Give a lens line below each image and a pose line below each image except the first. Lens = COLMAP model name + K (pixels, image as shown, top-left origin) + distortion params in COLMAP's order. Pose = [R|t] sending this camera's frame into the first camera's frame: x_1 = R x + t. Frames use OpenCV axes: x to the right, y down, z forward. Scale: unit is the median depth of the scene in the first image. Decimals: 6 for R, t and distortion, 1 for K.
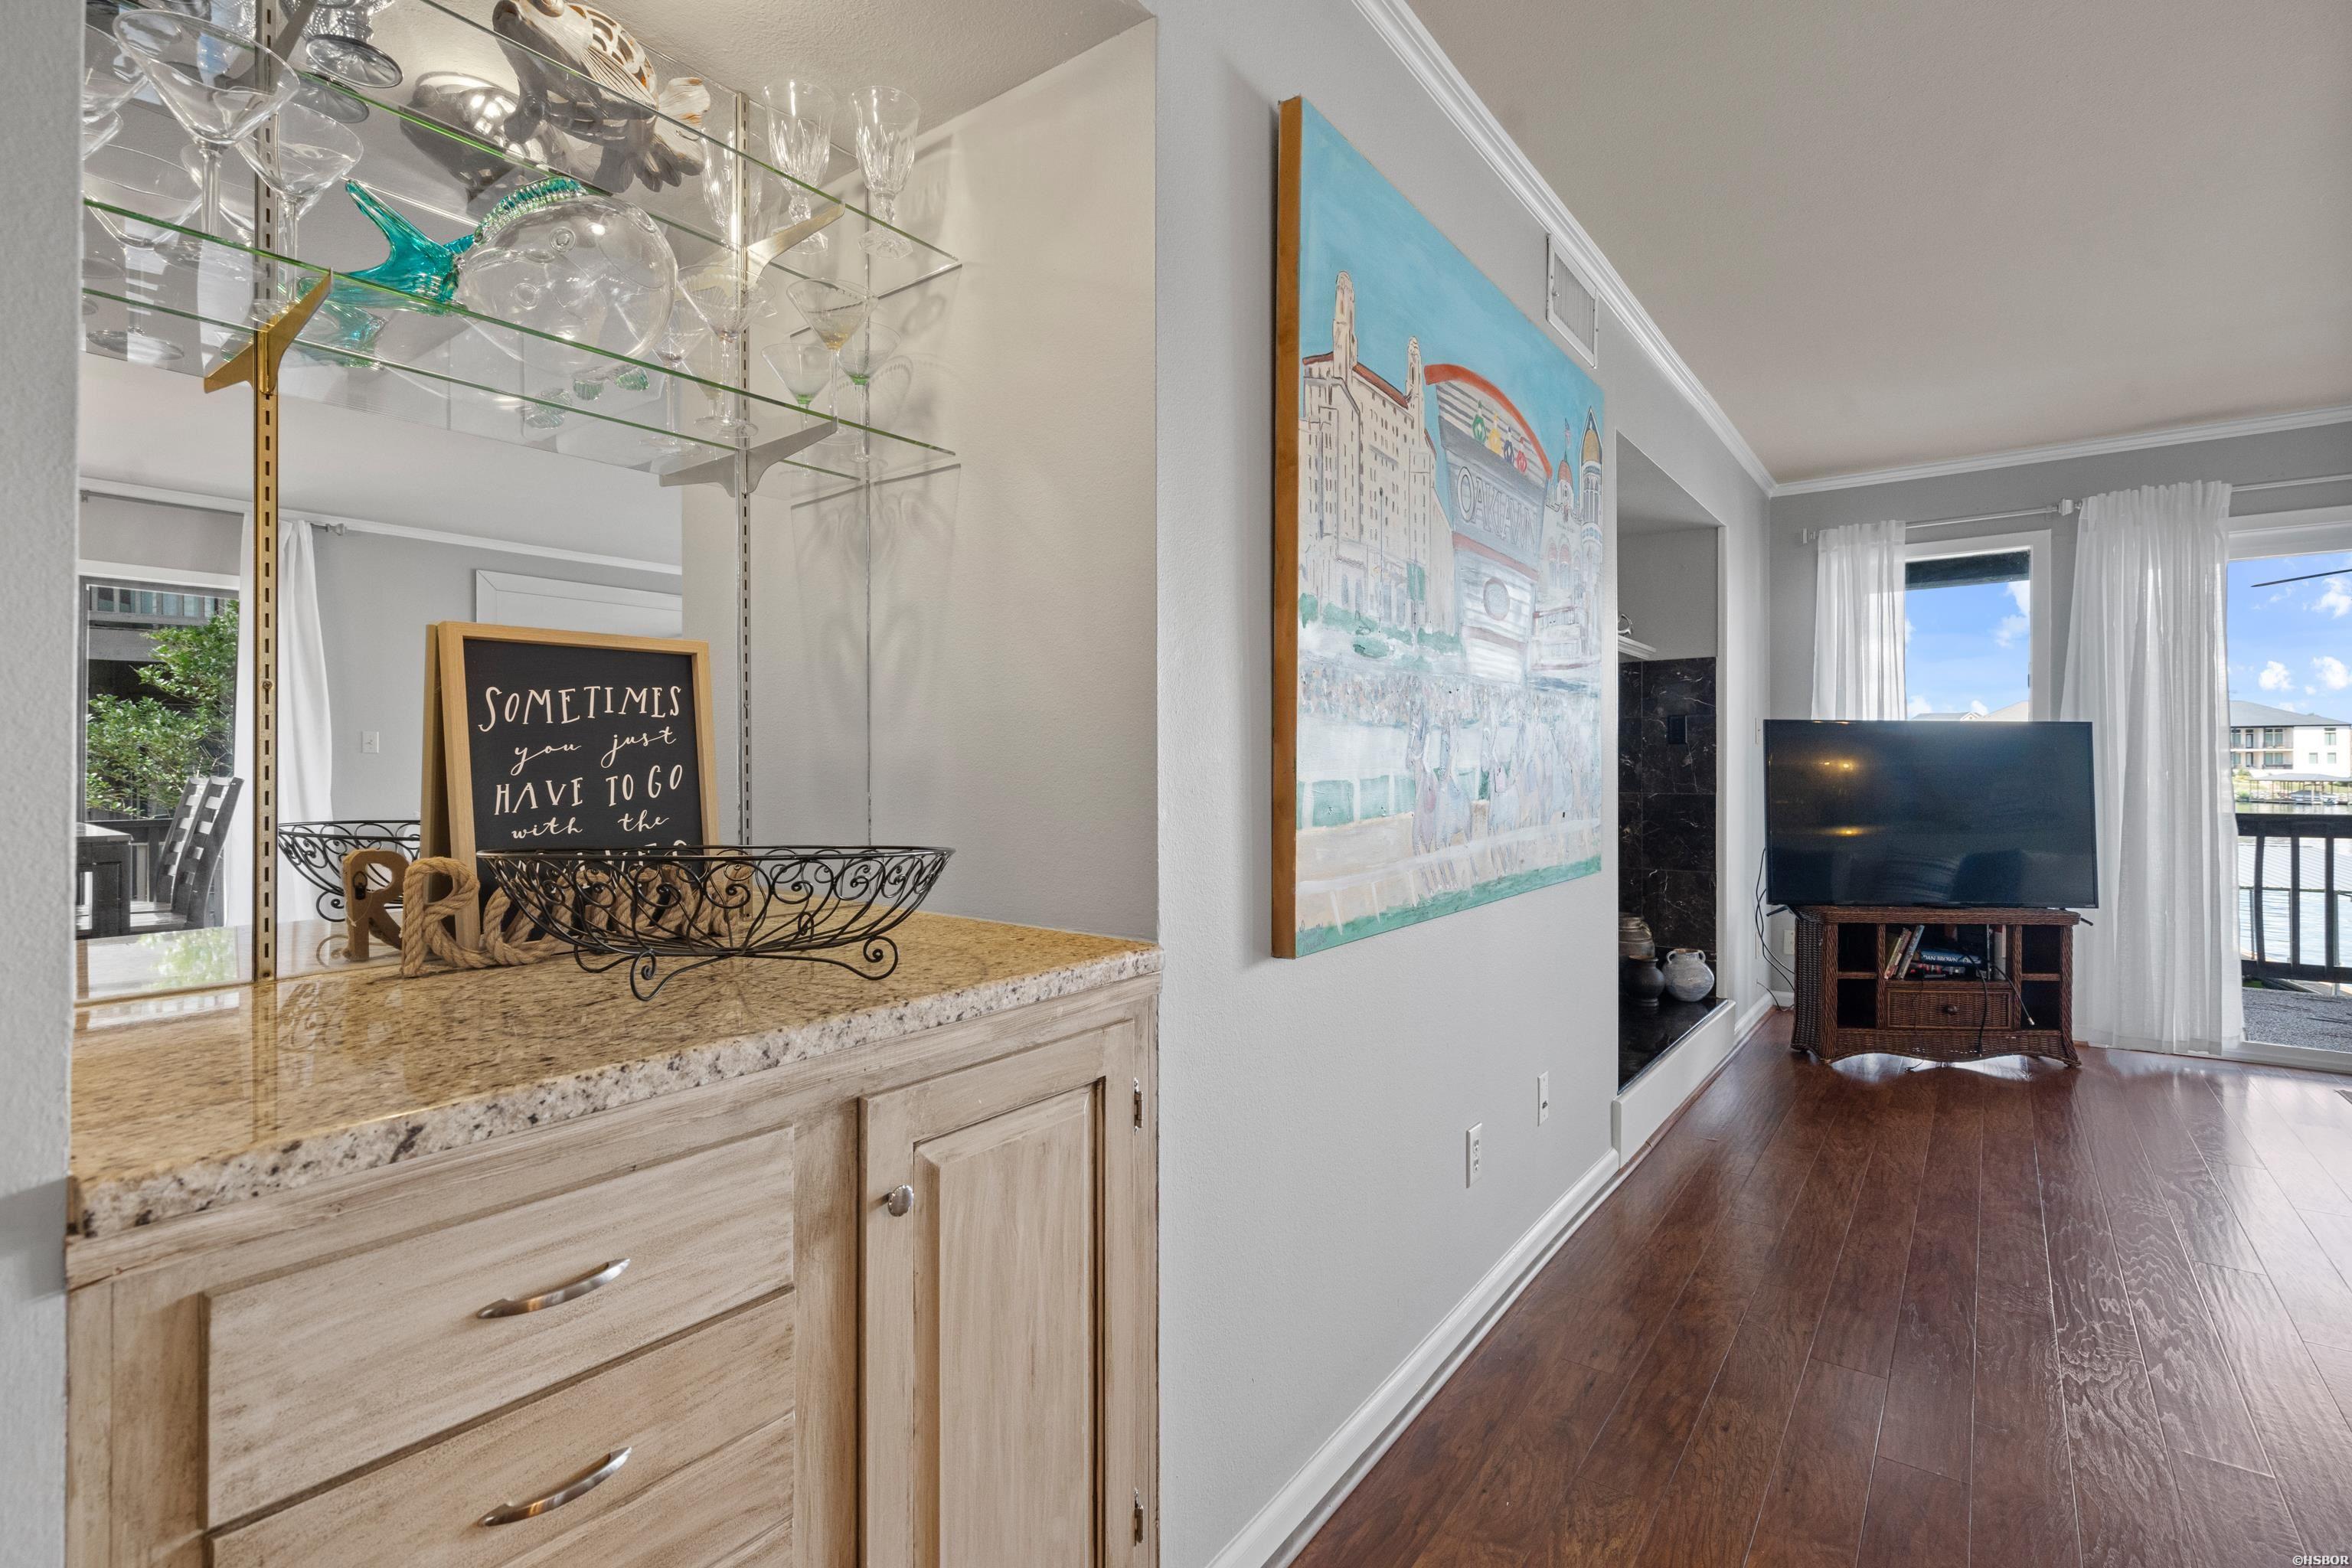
lens RADIAL K [[1074.3, 0, 1152.4], [0, 1074.3, 770.4], [0, 0, 1]] dist [-0.000064, -0.000166]
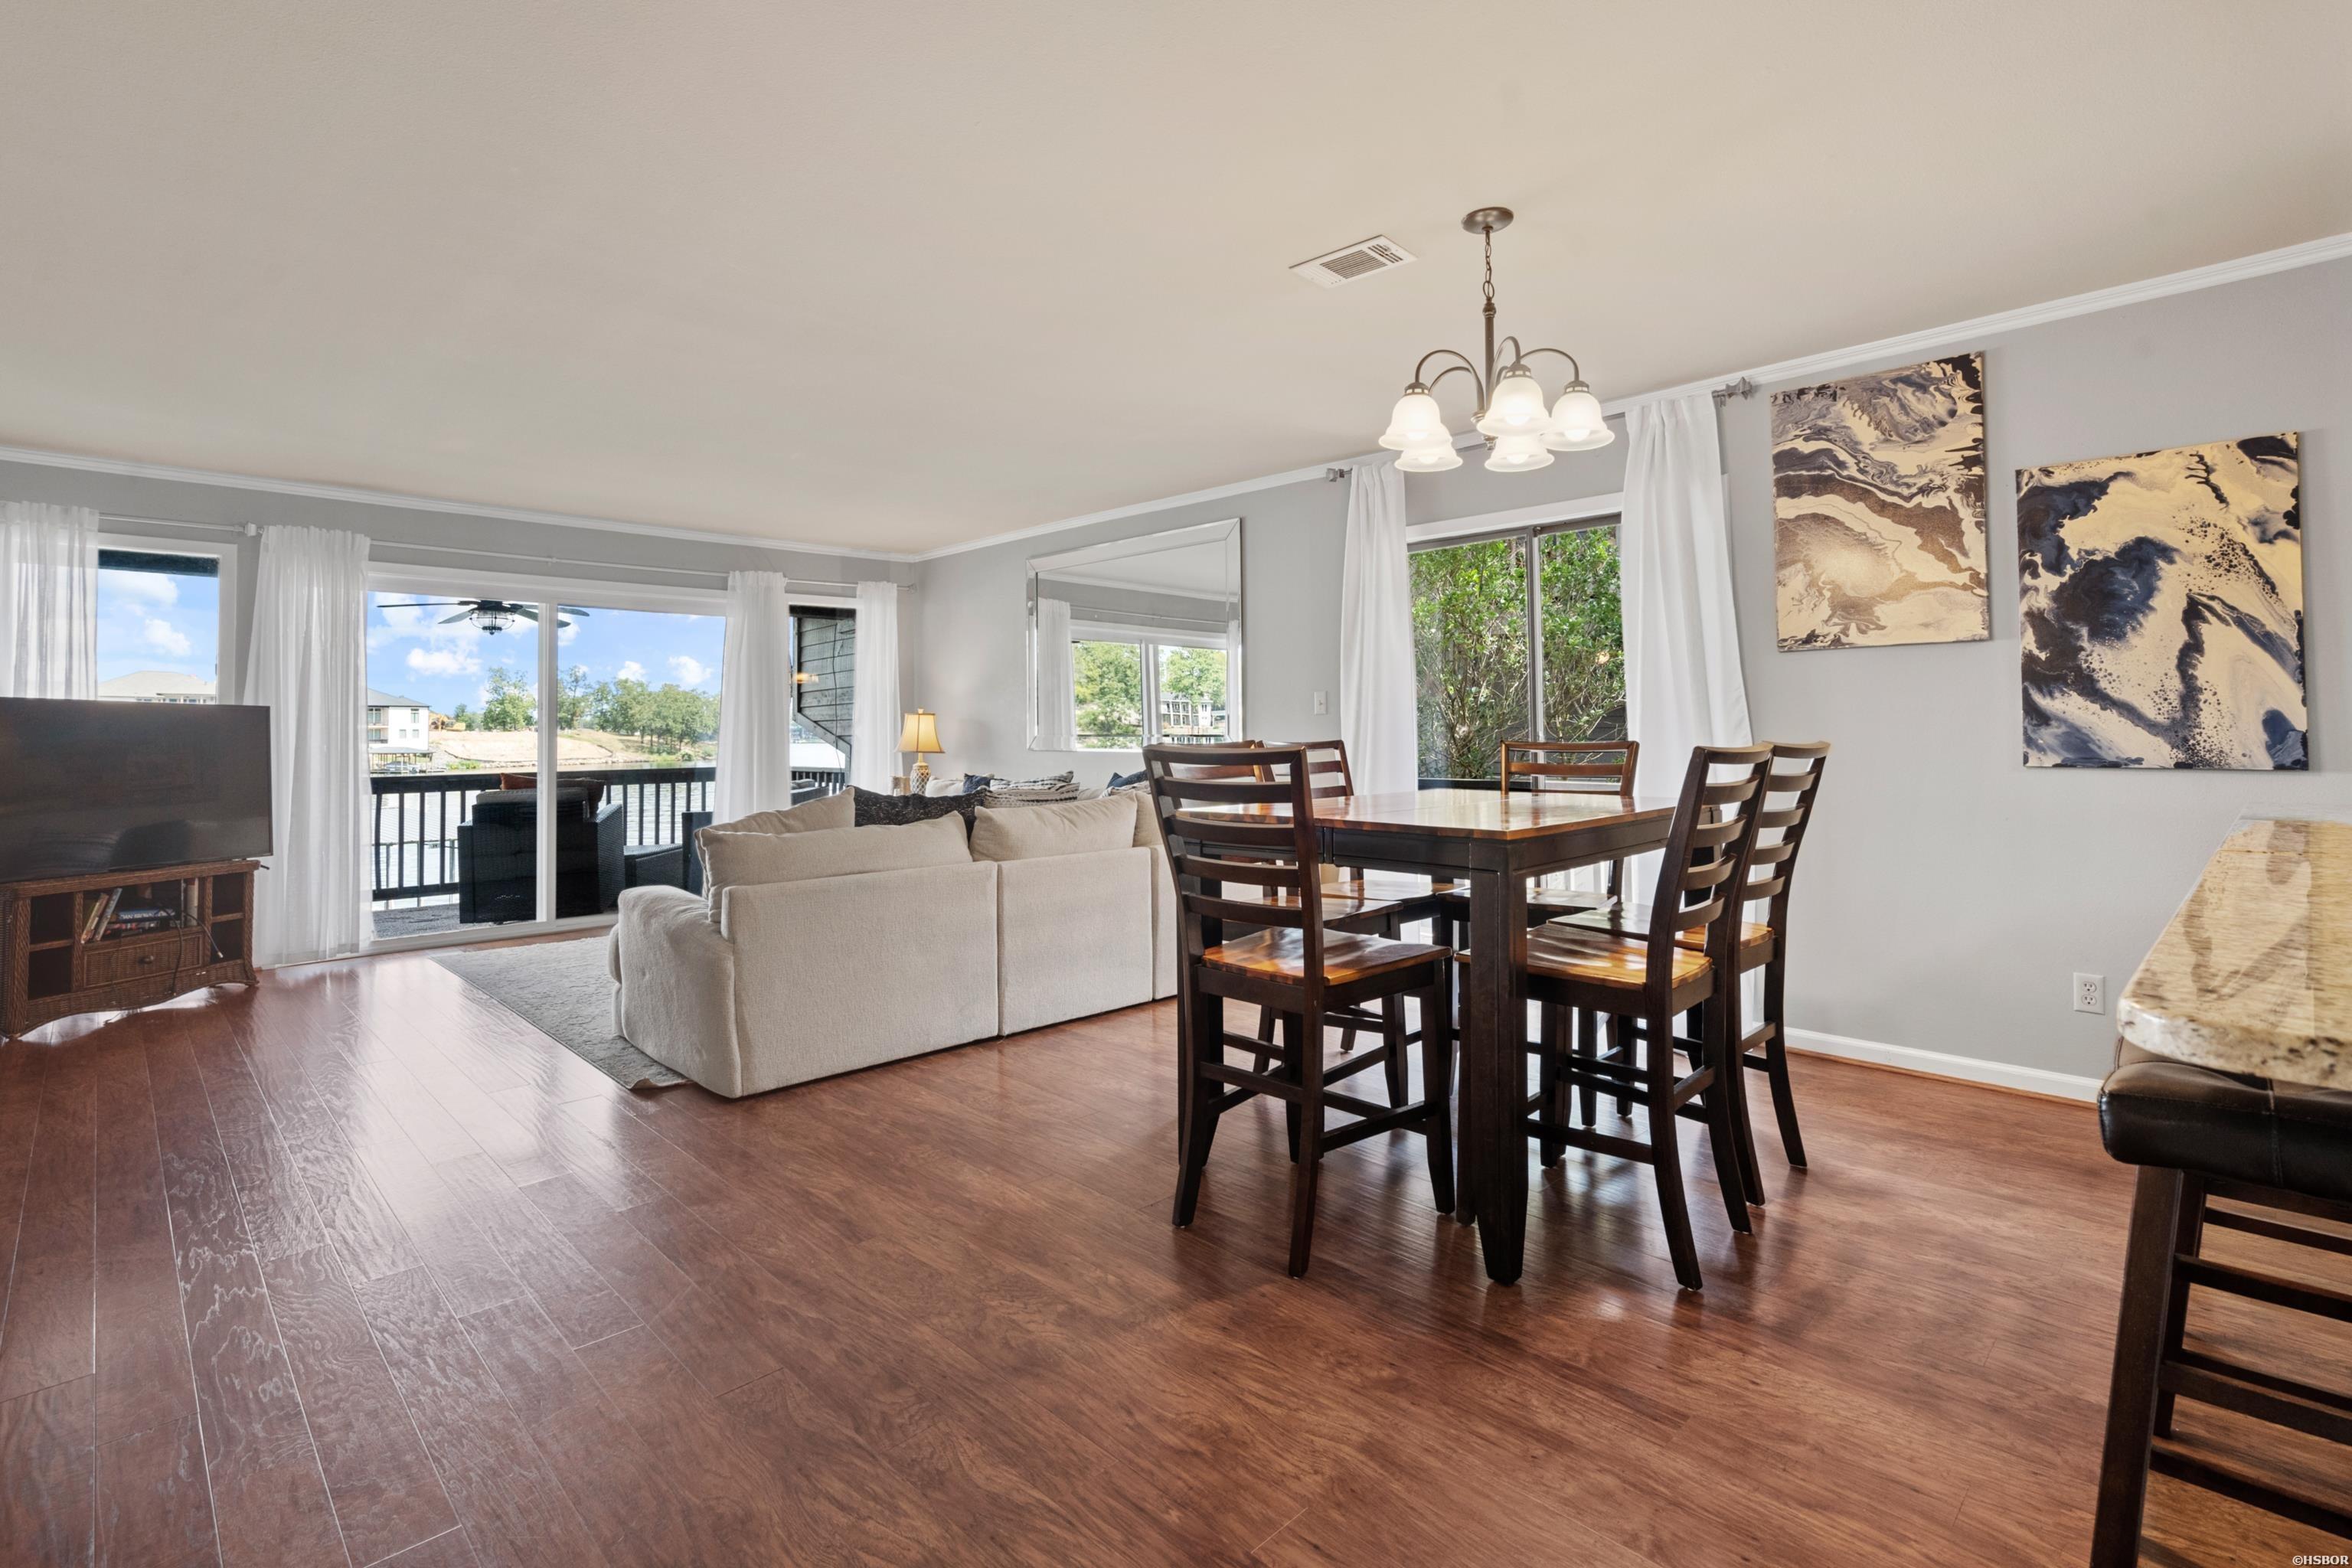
lens RADIAL K [[1094.6, 0, 1185.8], [0, 1094.6, 705.0], [0, 0, 1]] dist [0.001725, 0.000012]
pose [[0.125601, 0.027748, 0.991693, -0.260940], [0.009409, 0.999530, -0.029159, 0.000577], [-0.992036, 0.012994, 0.125281, -0.220304]]
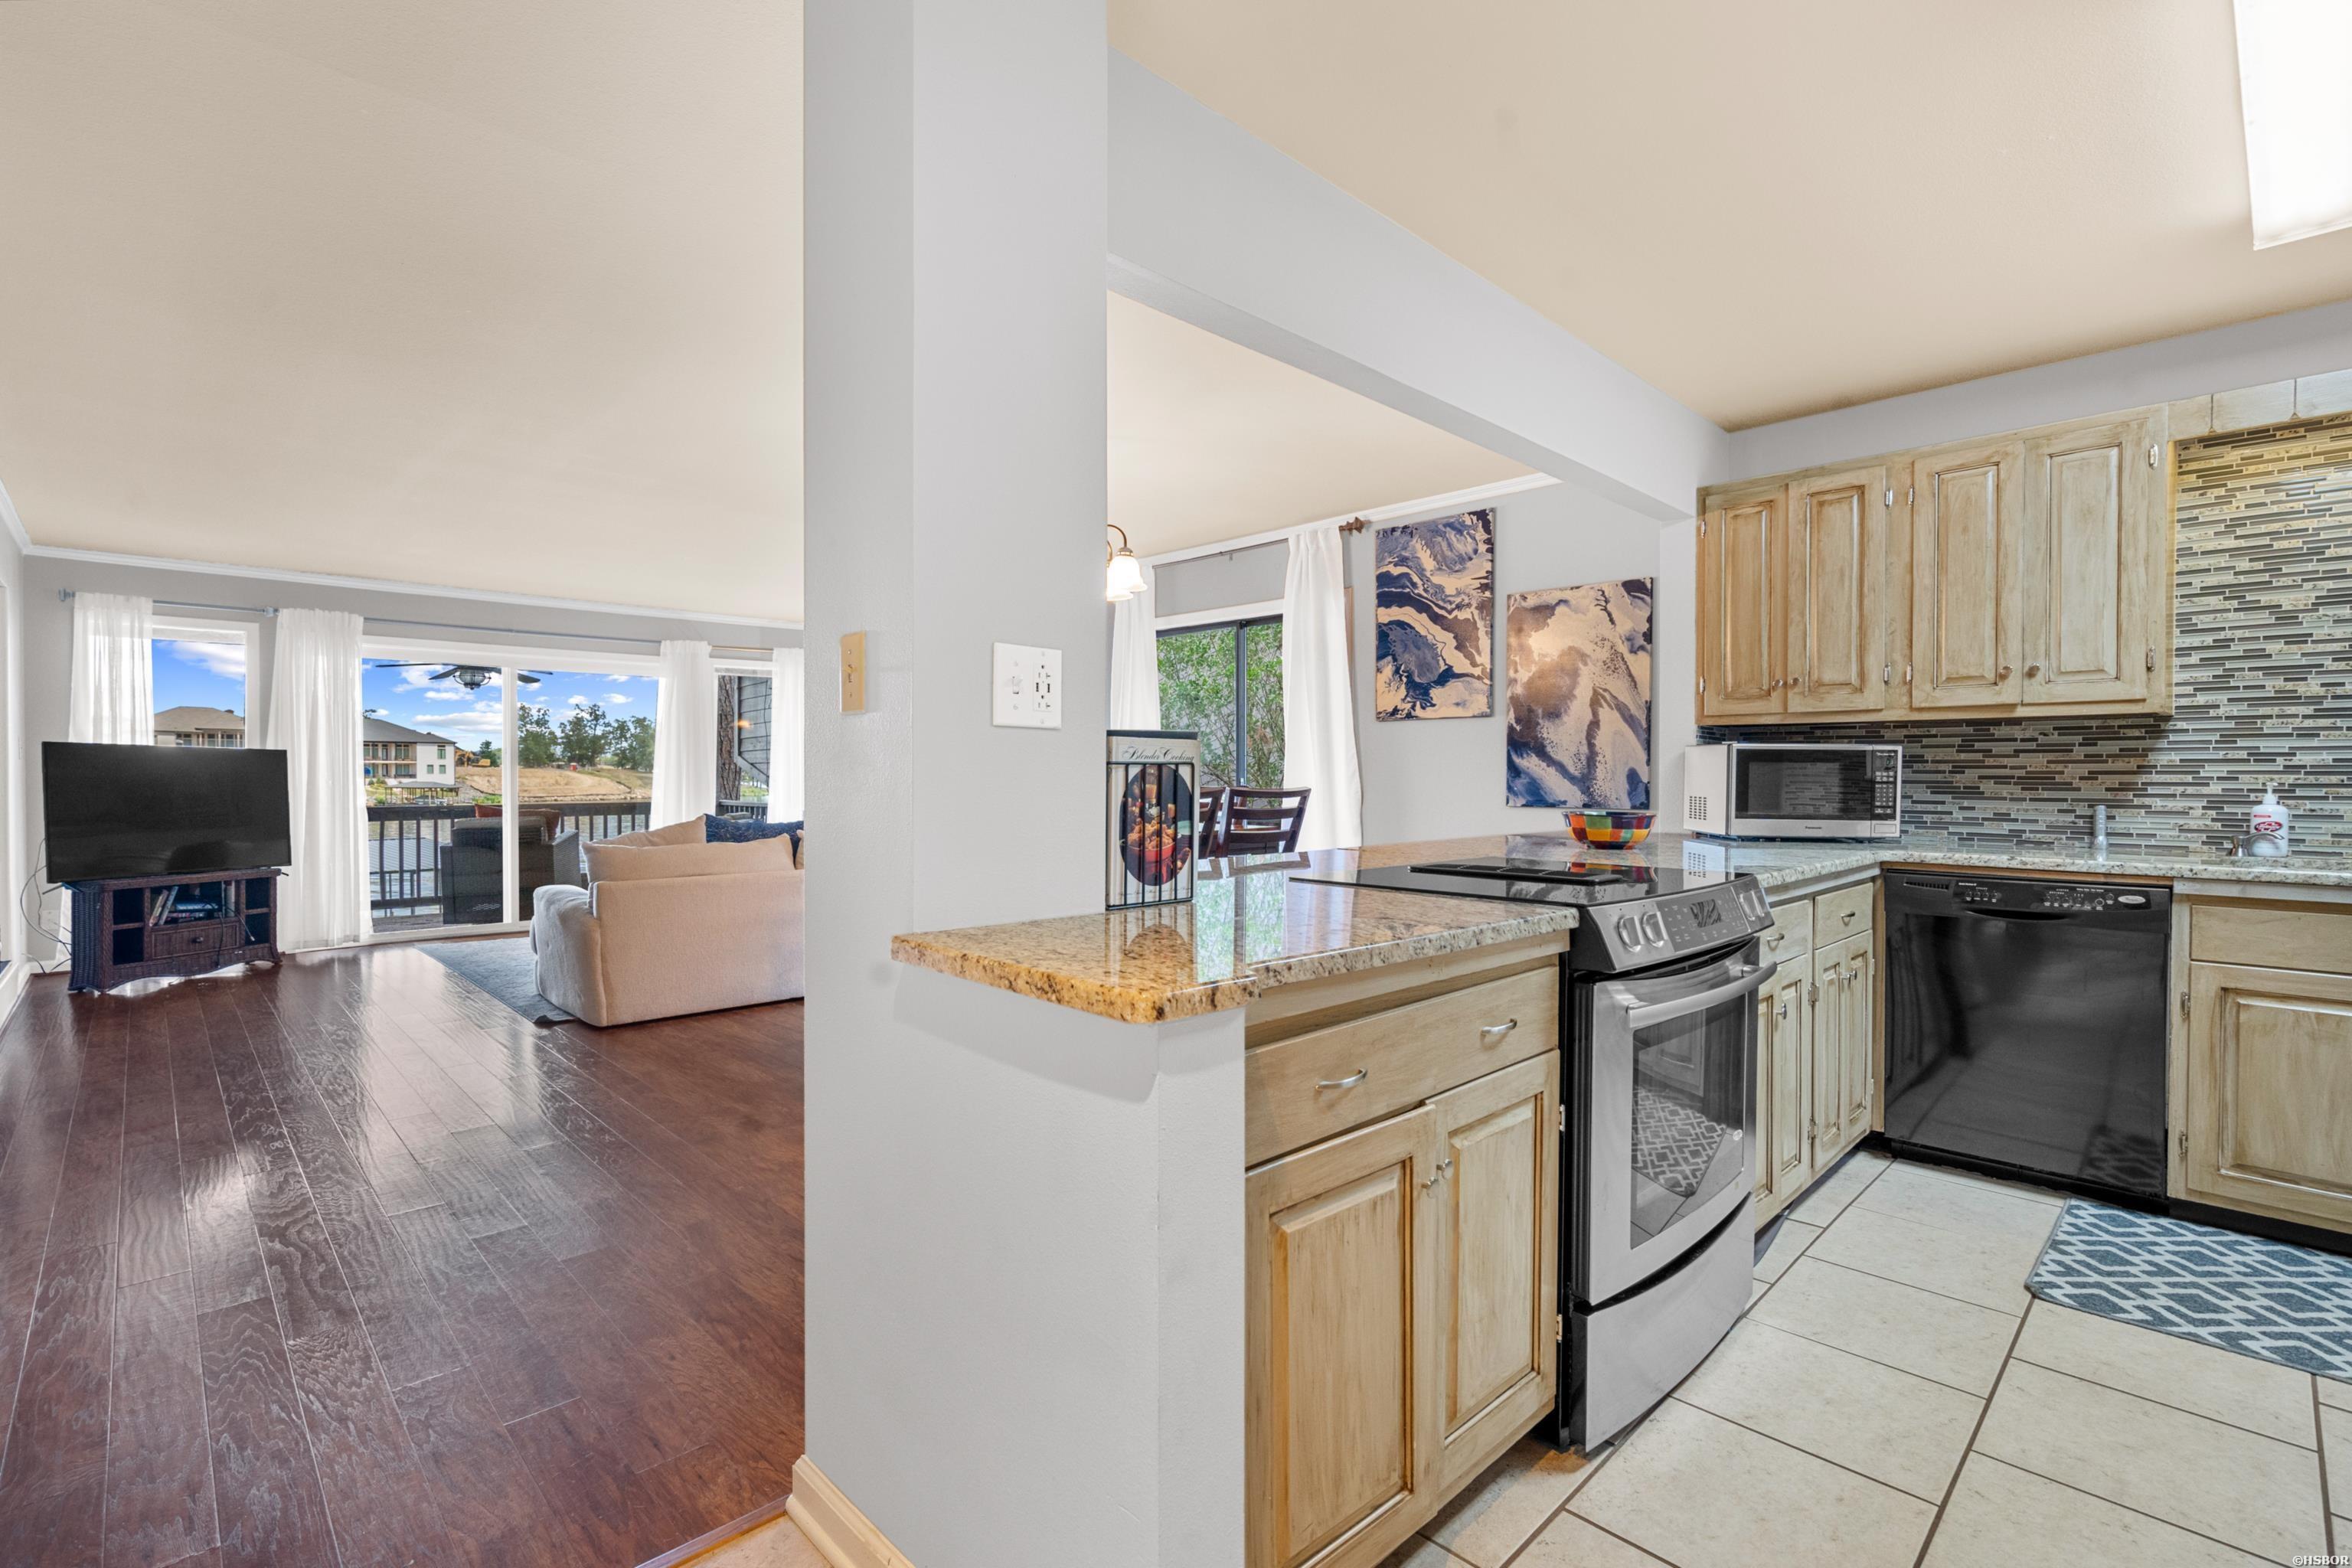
lens RADIAL K [[1066.8, 0, 1176.0], [0, 1066.8, 784.0], [0, 0, 1]] dist [-0.001581, 0.000391]
pose [[0.136124, -0.005390, 0.990677, -0.536927], [0.001257, 0.999985, 0.005268, -0.001050], [-0.990691, 0.000528, 0.136129, -0.547643]]
